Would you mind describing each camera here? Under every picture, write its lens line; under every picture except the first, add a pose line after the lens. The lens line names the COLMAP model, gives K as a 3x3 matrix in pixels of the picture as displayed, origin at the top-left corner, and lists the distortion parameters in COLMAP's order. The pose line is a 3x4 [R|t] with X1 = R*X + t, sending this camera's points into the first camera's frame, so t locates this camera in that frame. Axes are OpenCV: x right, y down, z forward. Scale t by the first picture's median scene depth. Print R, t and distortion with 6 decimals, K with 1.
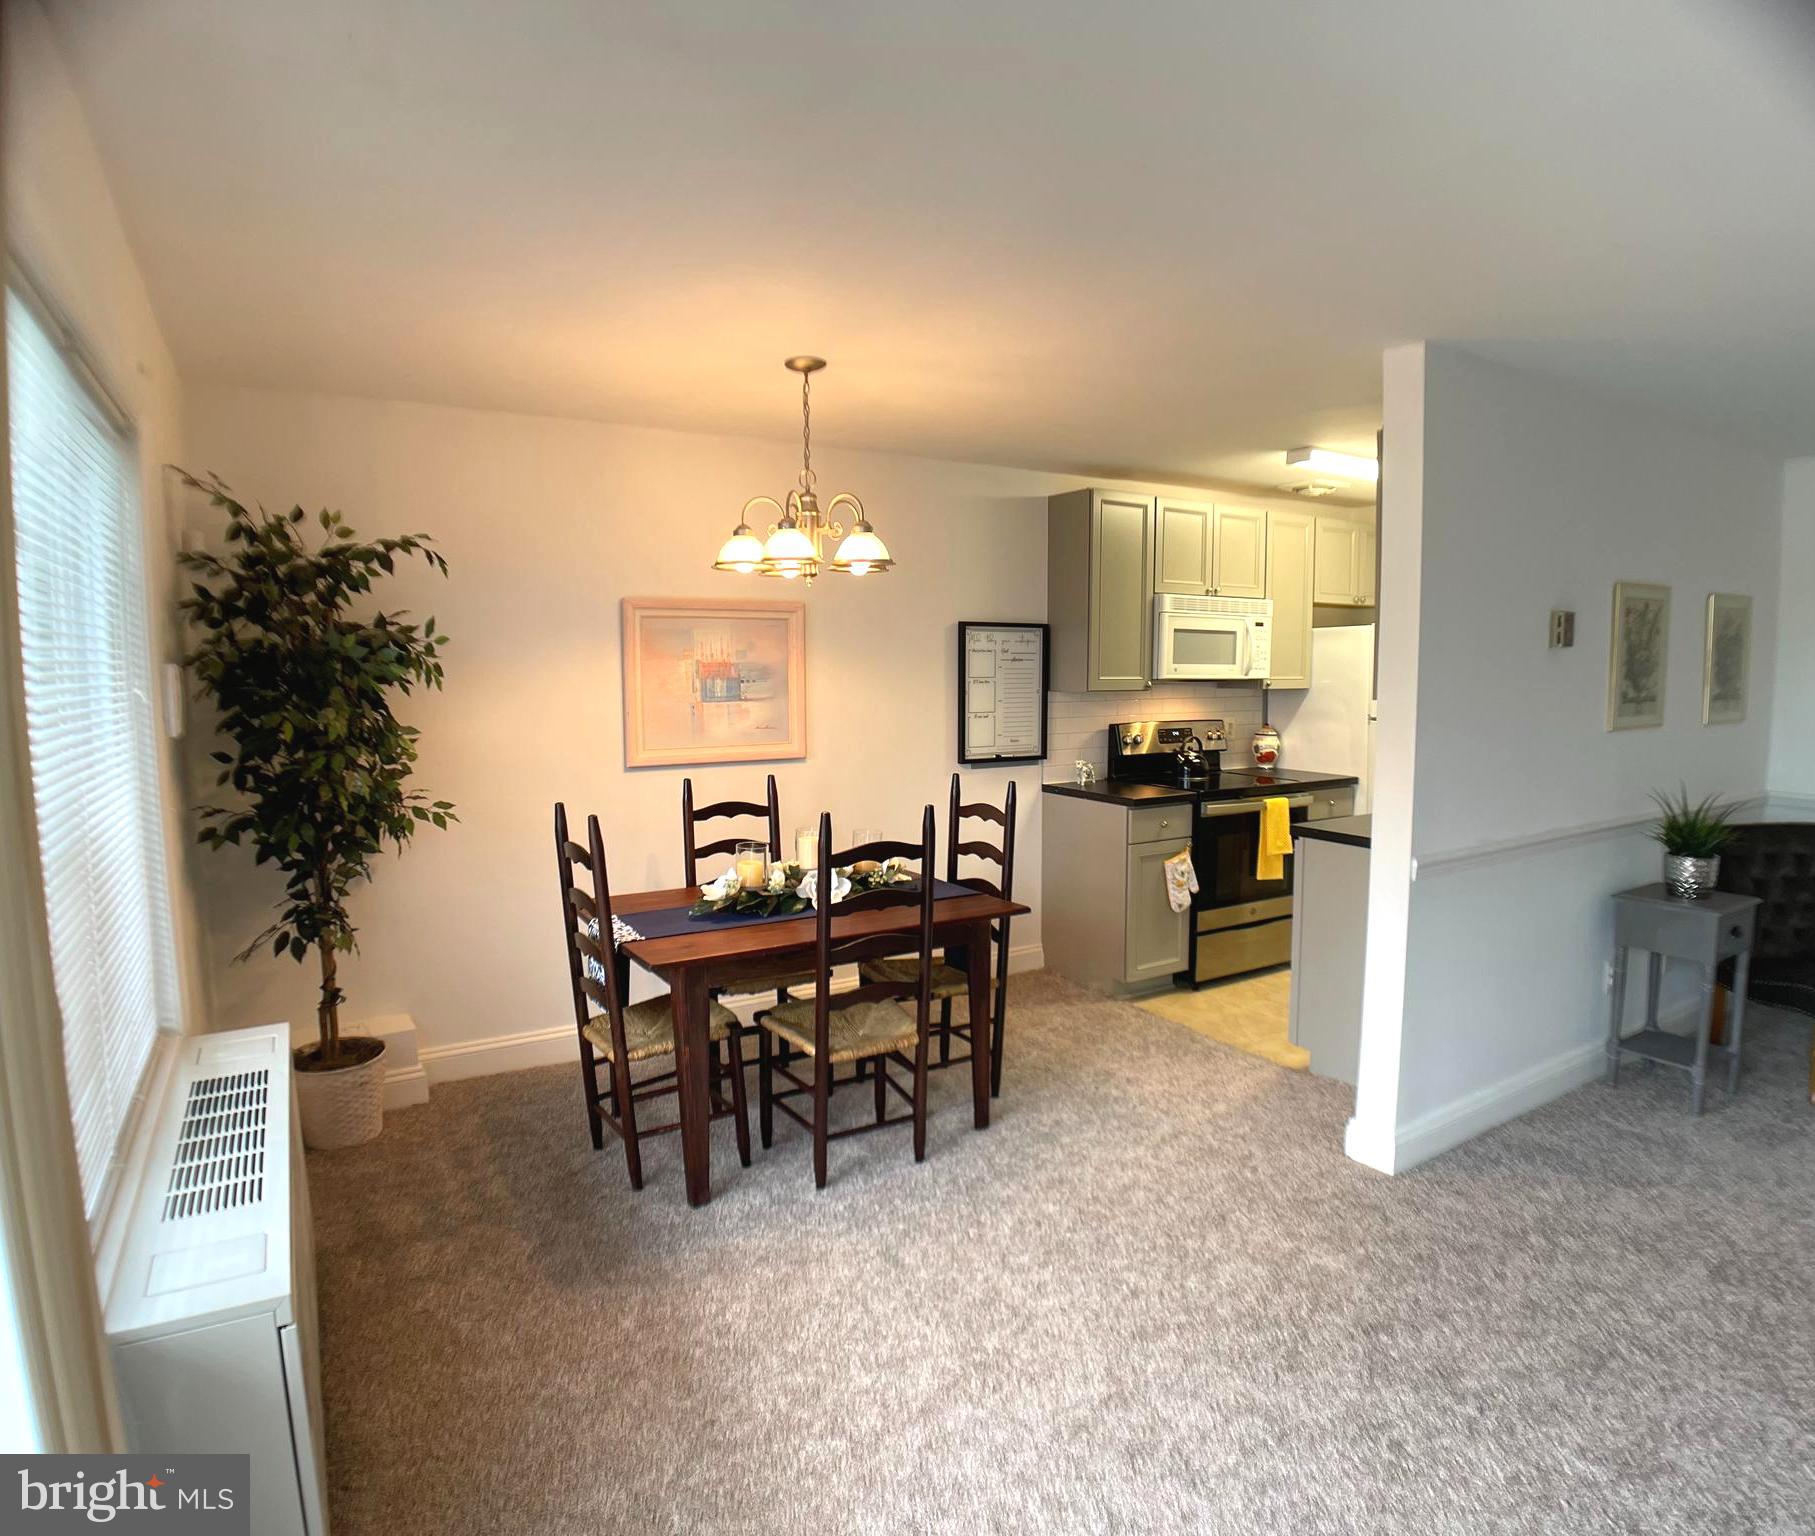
lens RADIAL K [[1124.0, 0, 960.8], [0, 1124.0, 760.3], [0, 0, 1]] dist [-0.100780, 0.023442]
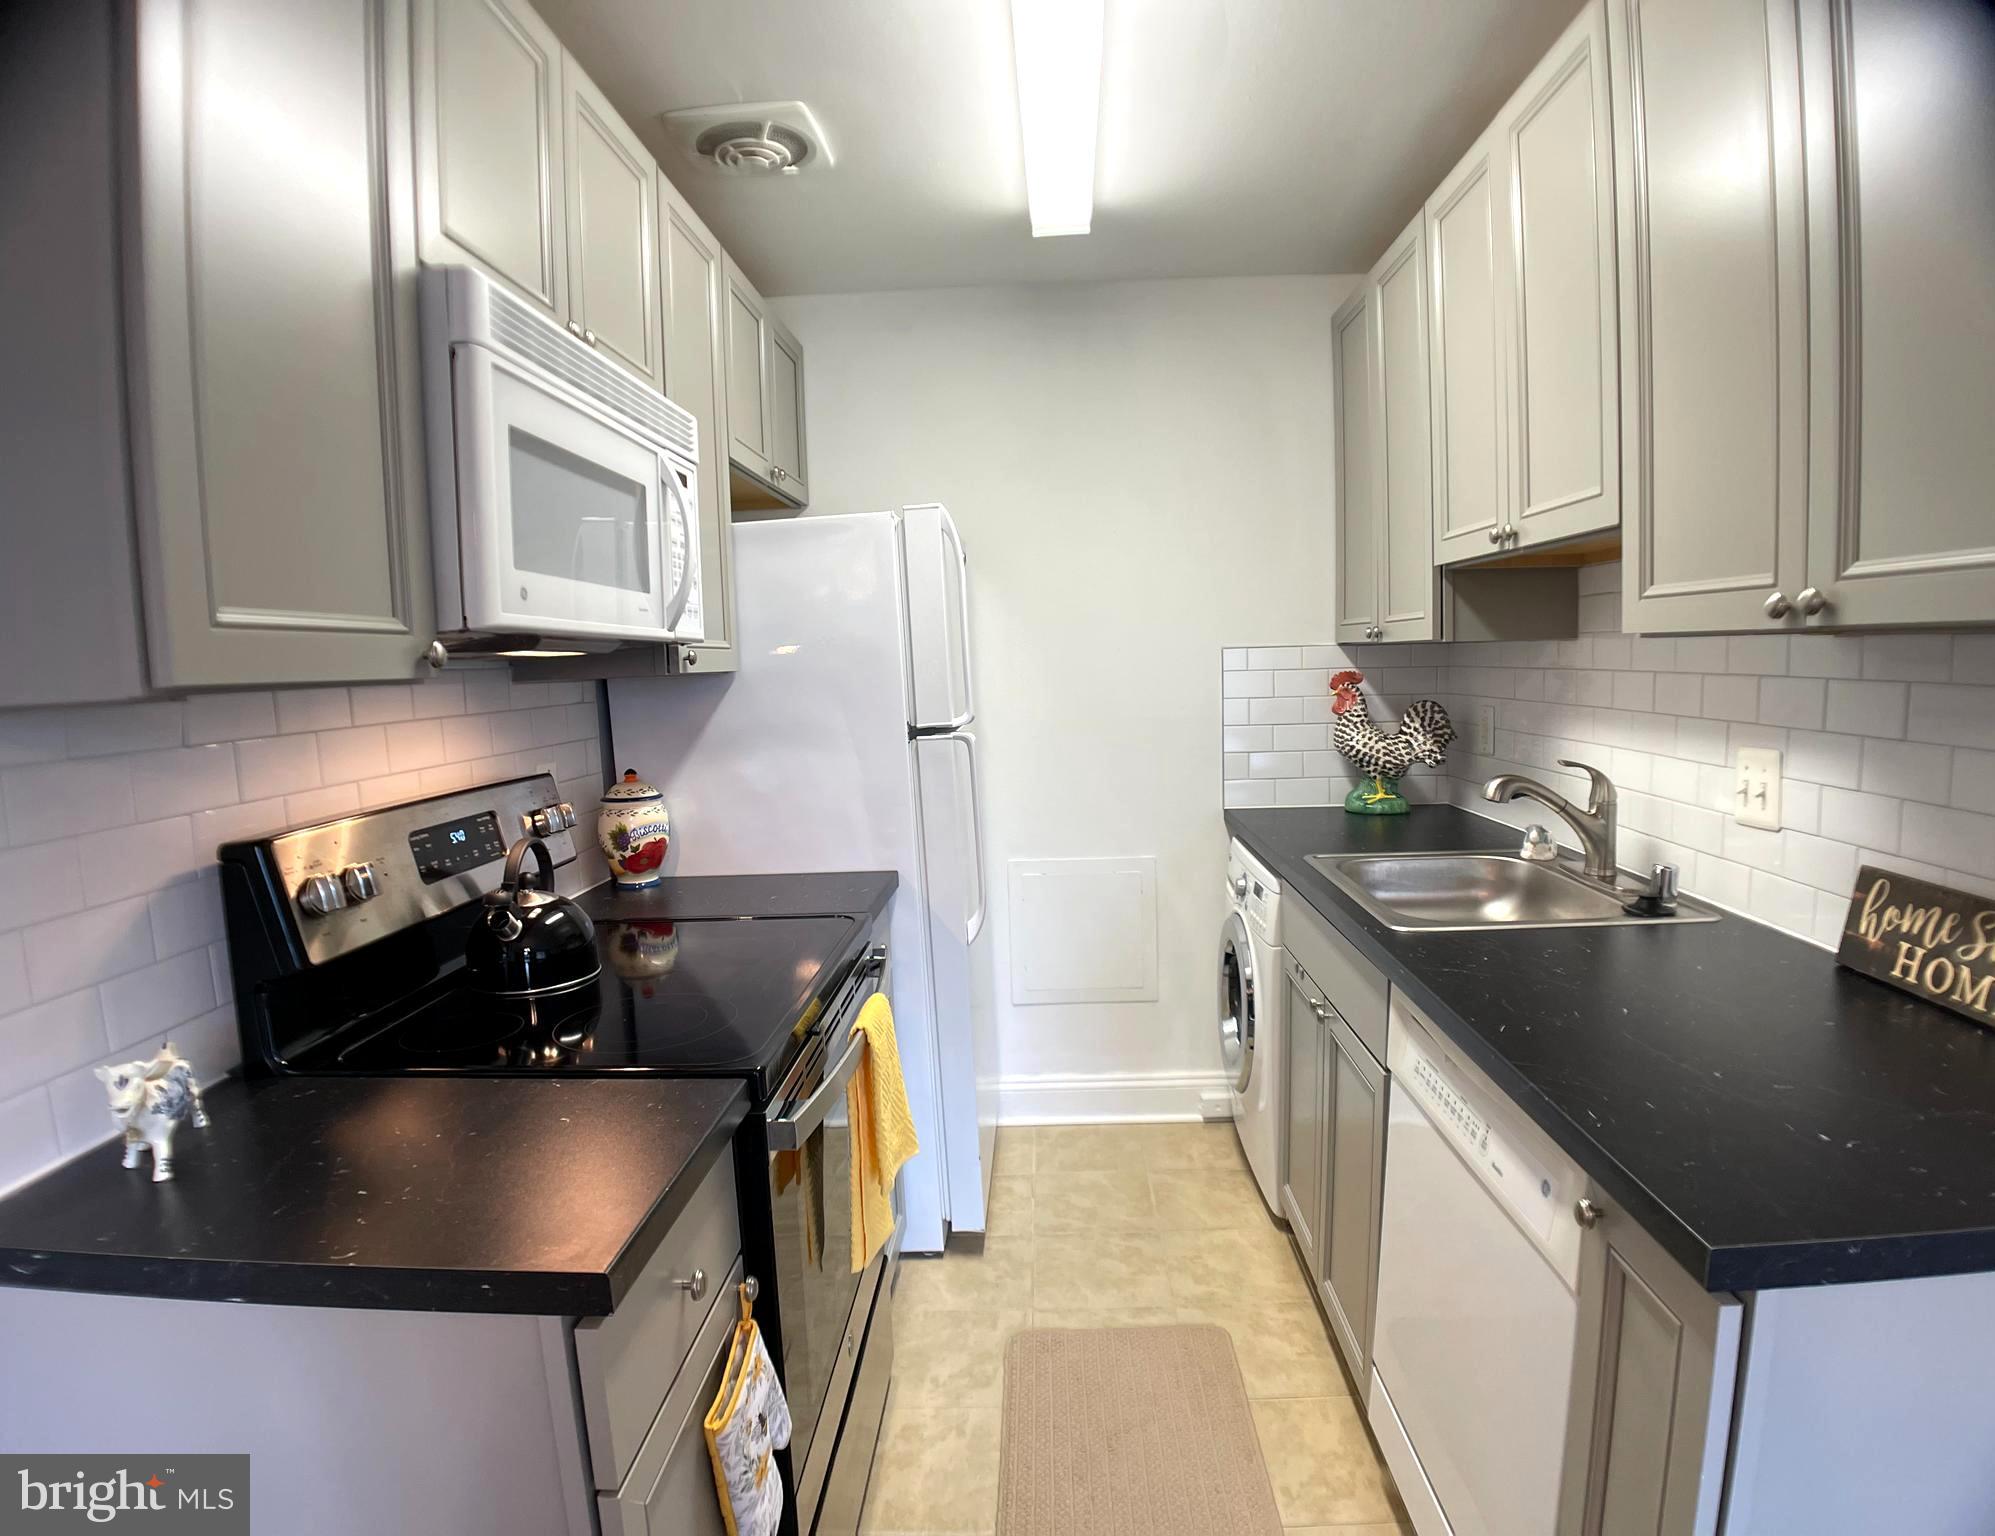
lens RADIAL K [[1090.2, 0, 1040.4], [0, 1090.2, 773.7], [0, 0, 1]] dist [-0.078523, 0.000958]
pose [[0.568435, -0.110415, 0.815286, 0.091512], [0.115159, 0.991876, 0.054039, -0.063375], [-0.814629, 0.063170, 0.576532, 1.191734]]
